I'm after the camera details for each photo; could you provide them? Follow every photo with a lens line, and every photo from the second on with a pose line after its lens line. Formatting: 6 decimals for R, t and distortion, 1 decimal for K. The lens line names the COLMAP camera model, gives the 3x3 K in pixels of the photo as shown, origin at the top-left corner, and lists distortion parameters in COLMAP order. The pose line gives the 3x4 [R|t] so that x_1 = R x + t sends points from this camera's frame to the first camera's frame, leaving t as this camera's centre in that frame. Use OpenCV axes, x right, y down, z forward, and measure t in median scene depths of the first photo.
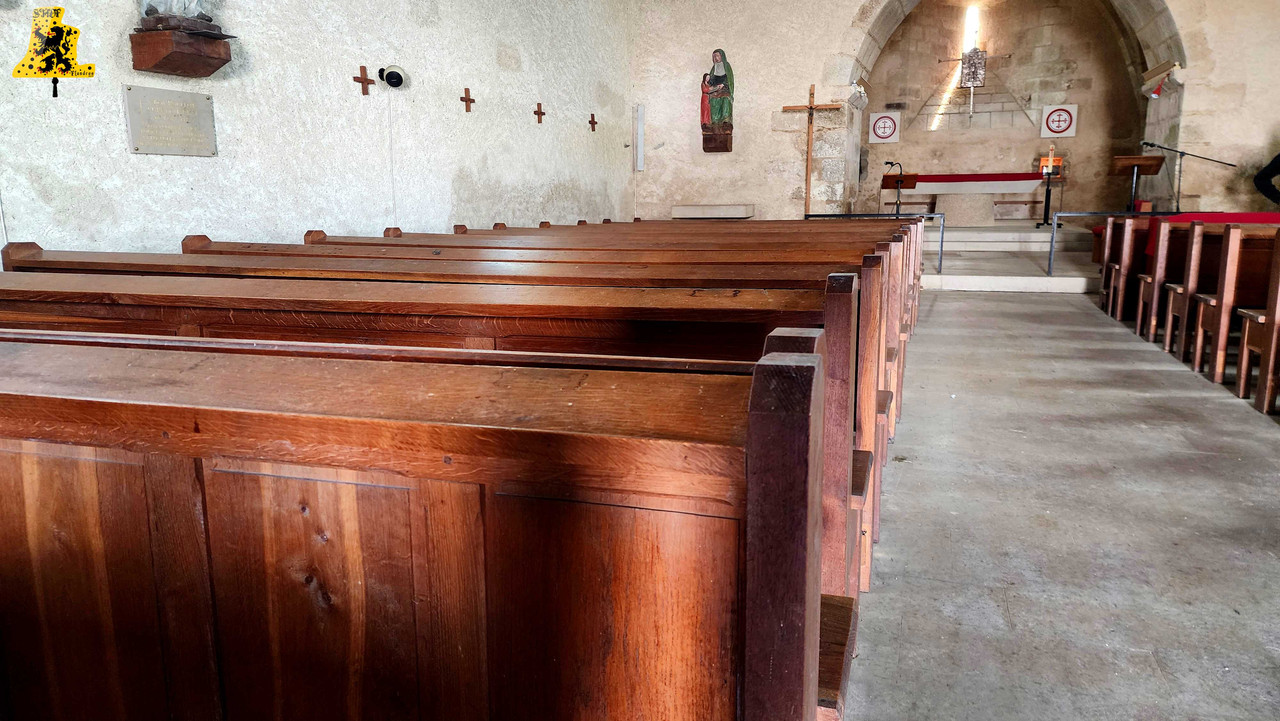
lens RADIAL K [[873.6, 0, 640.2], [0, 873.6, 357.0], [0, 0, 1]] dist [0.025342, 0.000593]
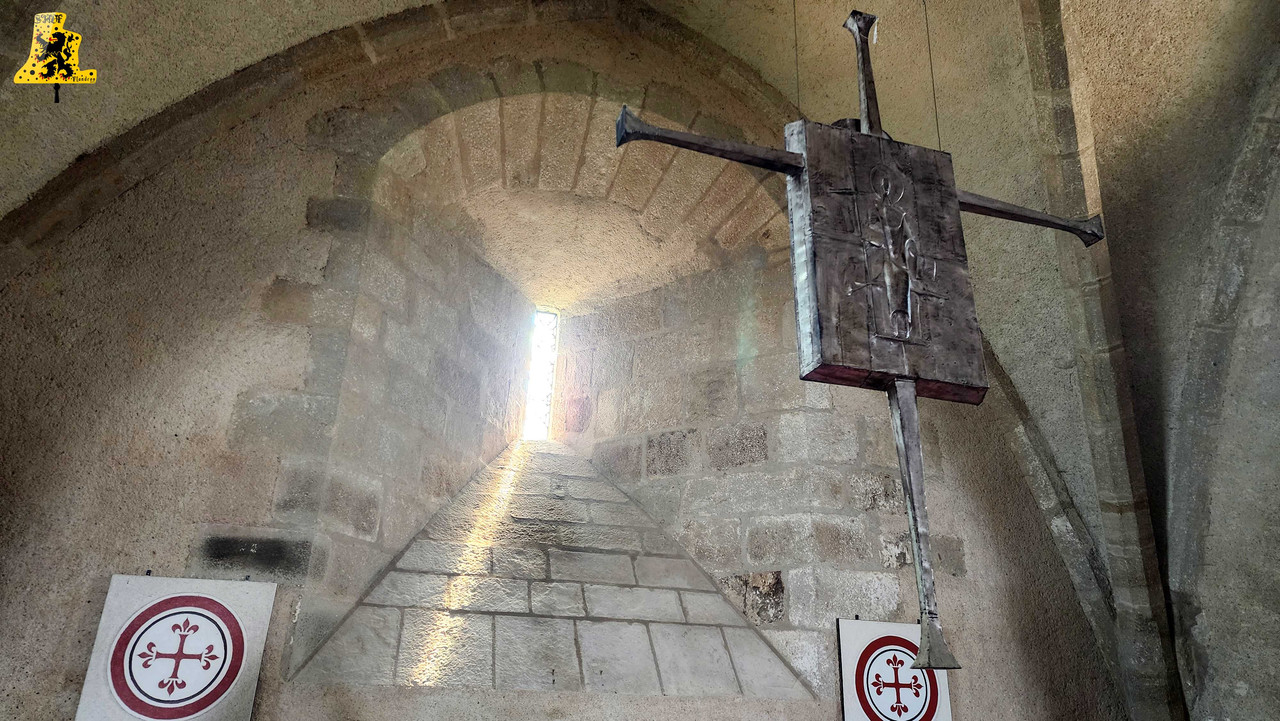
lens RADIAL K [[873.6, 0, 641.7], [0, 873.6, 358.2], [0, 0, 1]] dist [0.025342, 0.000593]
pose [[0.818754, 0.242583, 0.520380, 0.248244], [0.063156, 0.862804, -0.501577, -0.217506], [-0.570660, 0.443534, 0.691104, 0.790481]]
